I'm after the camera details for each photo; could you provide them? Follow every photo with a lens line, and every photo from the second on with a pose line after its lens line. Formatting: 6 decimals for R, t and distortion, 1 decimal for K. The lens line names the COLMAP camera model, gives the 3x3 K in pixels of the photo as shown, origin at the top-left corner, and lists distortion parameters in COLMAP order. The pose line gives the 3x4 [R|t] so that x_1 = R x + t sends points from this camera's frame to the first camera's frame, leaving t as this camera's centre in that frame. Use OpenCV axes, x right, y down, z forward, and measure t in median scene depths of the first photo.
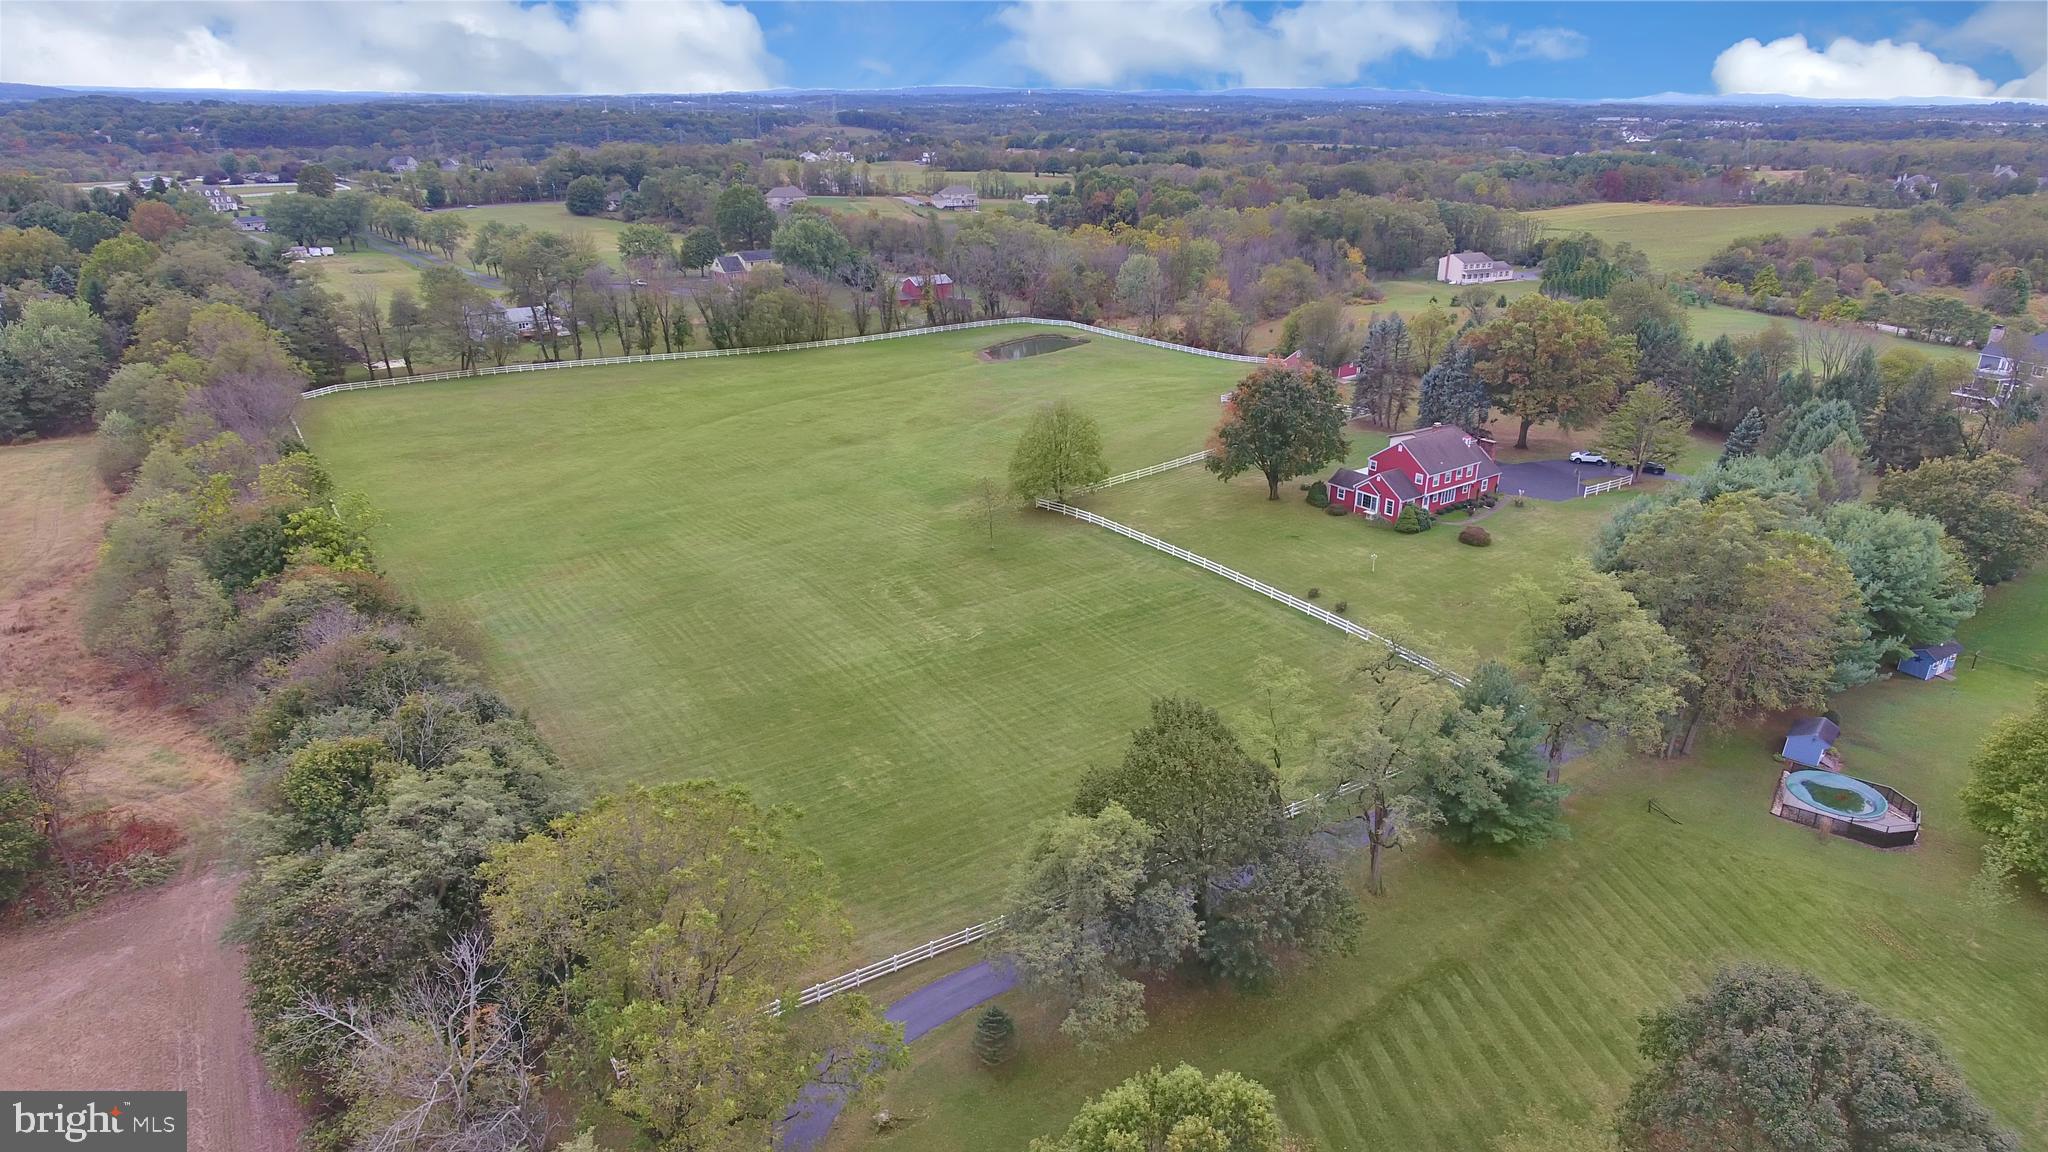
lens RADIAL K [[1194.3, 0, 1023.8], [0, 1194.3, 584.8], [0, 0, 1]] dist [0.005117, -0.002862]
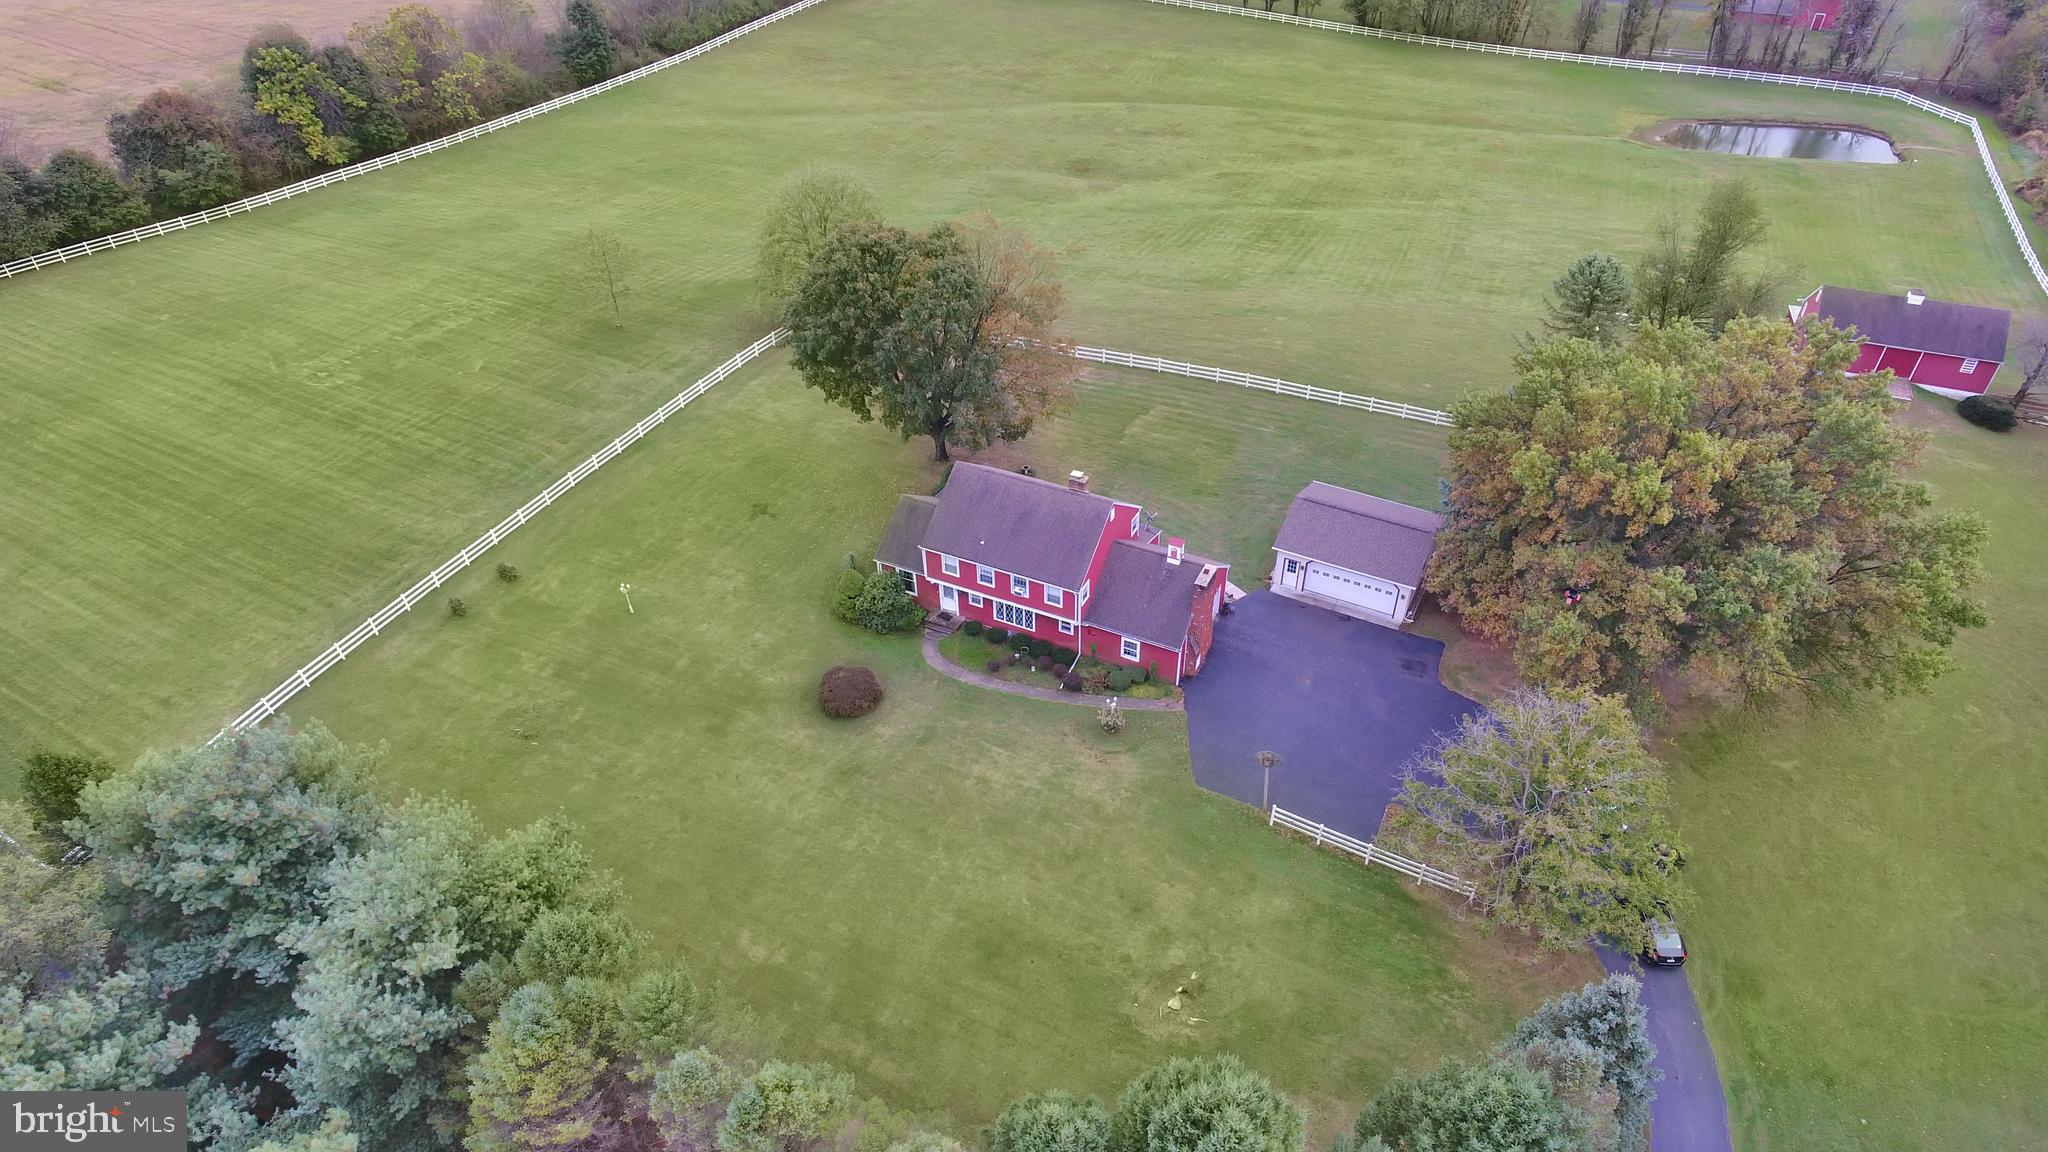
lens RADIAL K [[1194.3, 0, 1043.6], [0, 1194.3, 581.1], [0, 0, 1]] dist [0.005117, -0.002862]
pose [[0.475471, 0.541892, -0.693023, 0.352155], [-0.327549, 0.840173, 0.432227, -0.152381], [0.816480, 0.021487, 0.576974, 0.375858]]
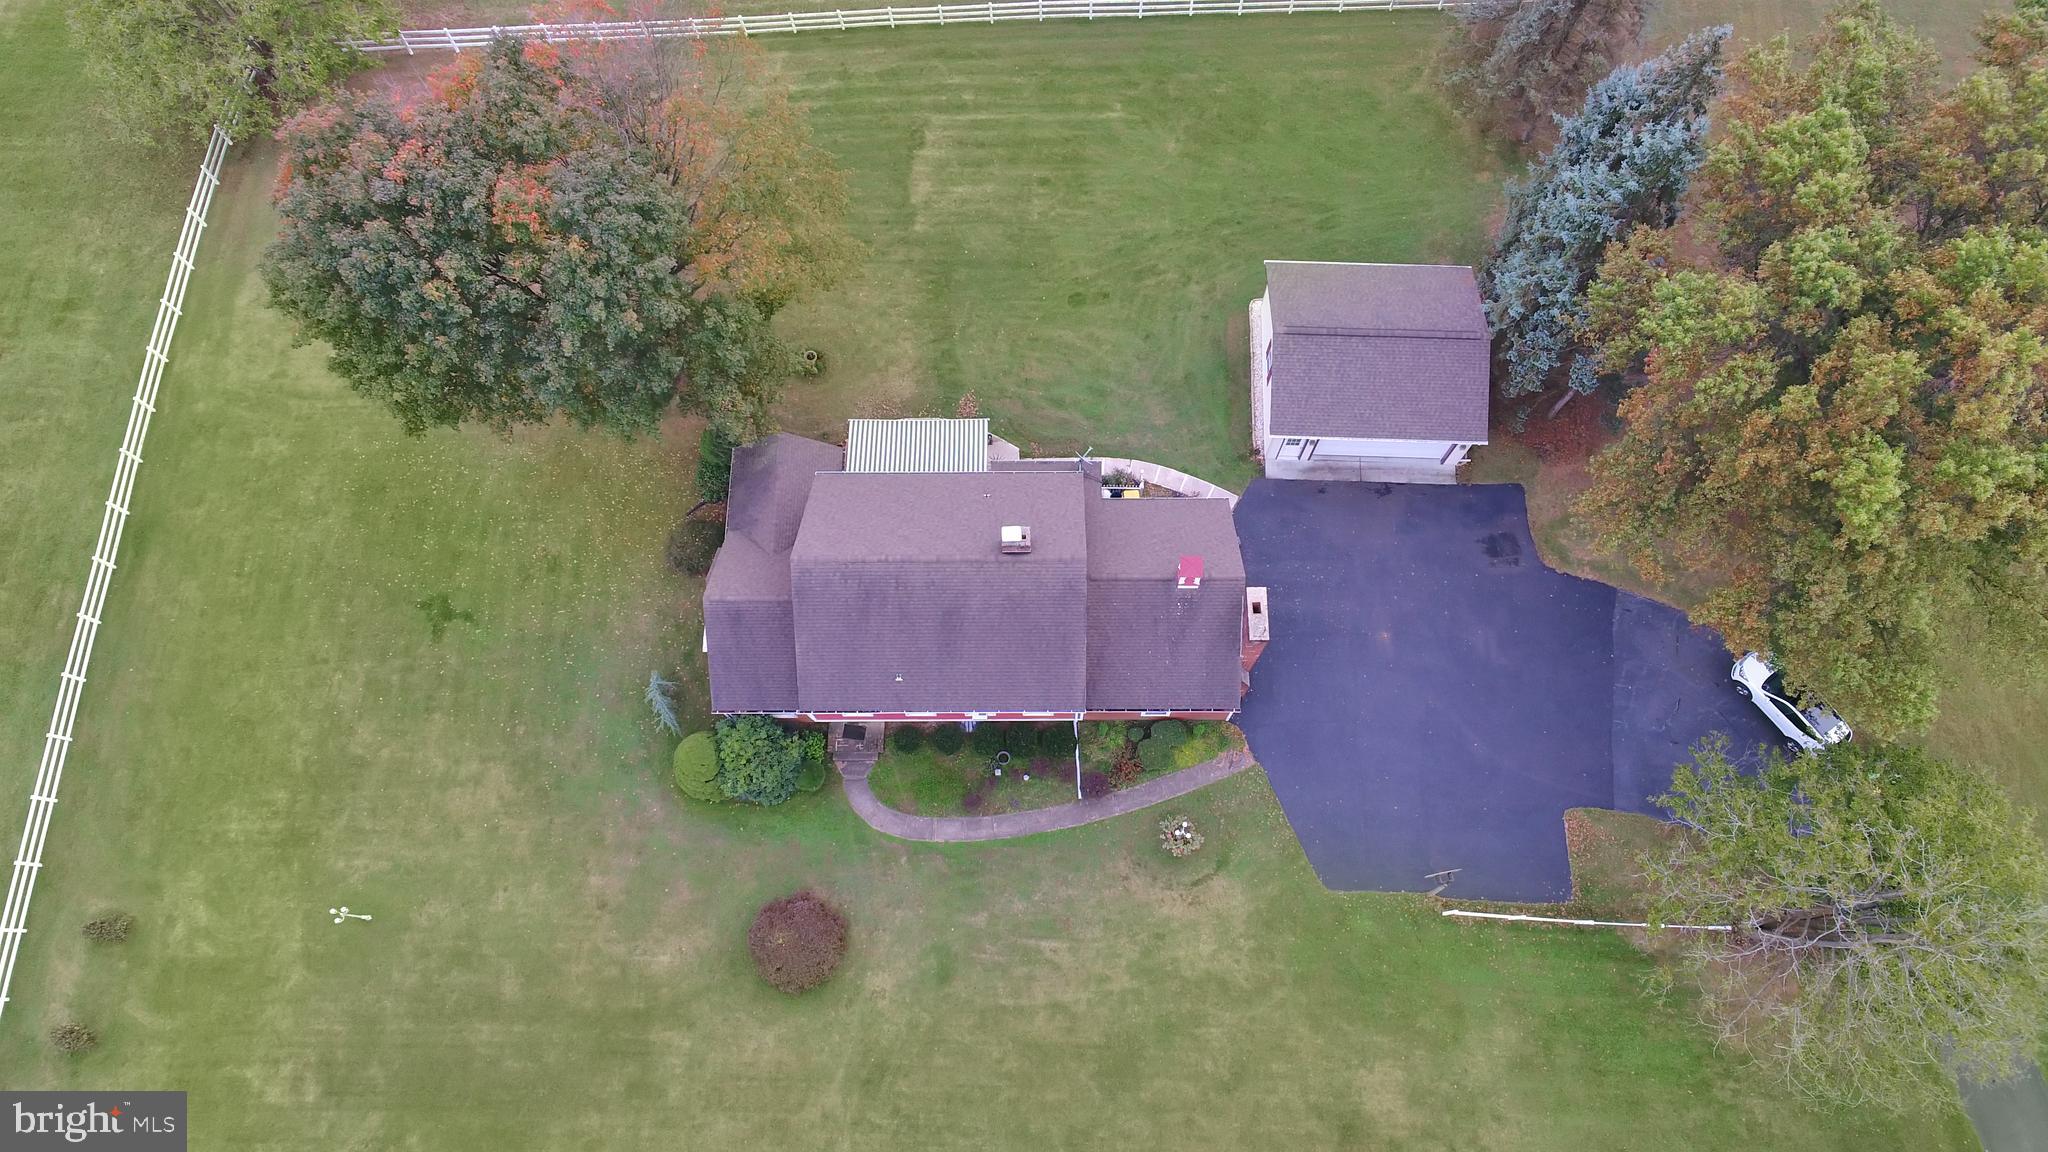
lens RADIAL K [[1194.3, 0, 1040.0], [0, 1194.3, 573.4], [0, 0, 1]] dist [0.005117, -0.002862]
pose [[0.809348, 0.552649, -0.198834, 0.212191], [-0.214661, 0.593458, 0.775711, -0.176469], [0.546696, -0.585138, 0.598946, 0.433113]]
